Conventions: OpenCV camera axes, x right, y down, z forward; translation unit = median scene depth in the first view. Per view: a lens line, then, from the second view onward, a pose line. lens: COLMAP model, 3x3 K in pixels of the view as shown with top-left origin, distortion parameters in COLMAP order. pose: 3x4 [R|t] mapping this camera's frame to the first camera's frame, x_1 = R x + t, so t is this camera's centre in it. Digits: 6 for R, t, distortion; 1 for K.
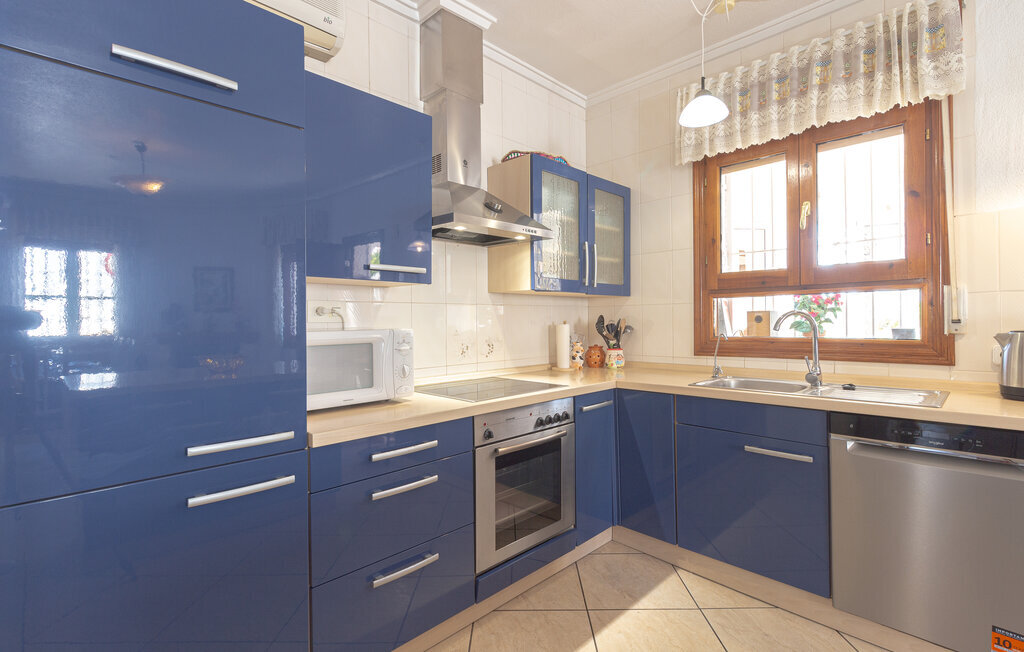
lens RADIAL K [[477.1, 0, 510.9], [0, 477.1, 321.4], [0, 0, 1]] dist [0.005760, 0.001087]
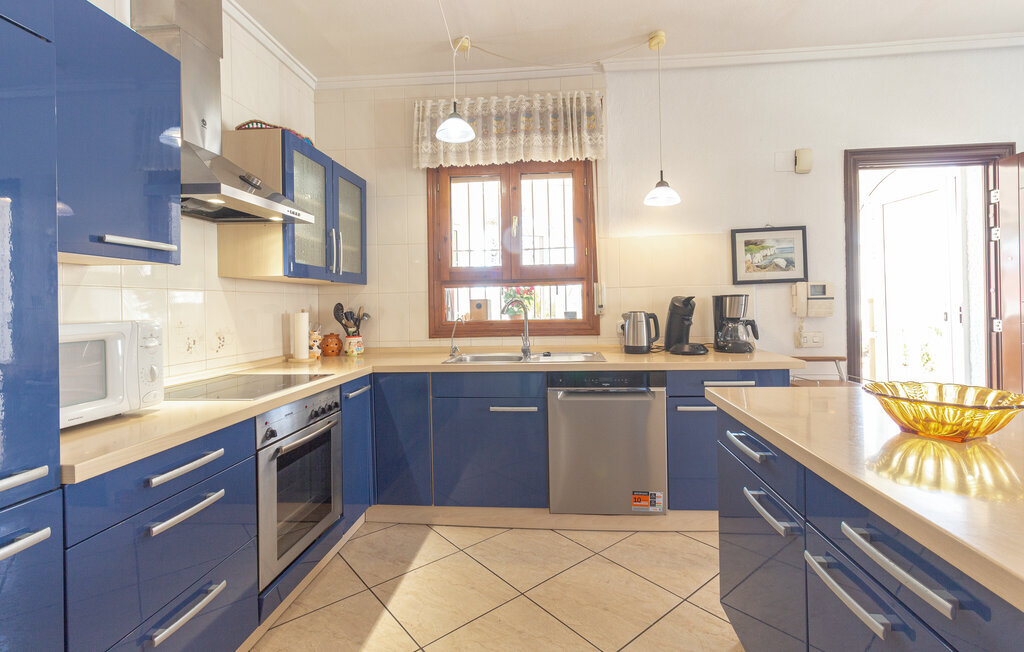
lens RADIAL K [[477.1, 0, 511.5], [0, 477.1, 305.7], [0, 0, 1]] dist [0.005760, 0.001087]
pose [[0.769443, -0.005140, 0.638695, -0.237854], [0.010848, 0.999929, -0.005021, 0.002034], [-0.638623, 0.010792, 0.769444, 0.003078]]
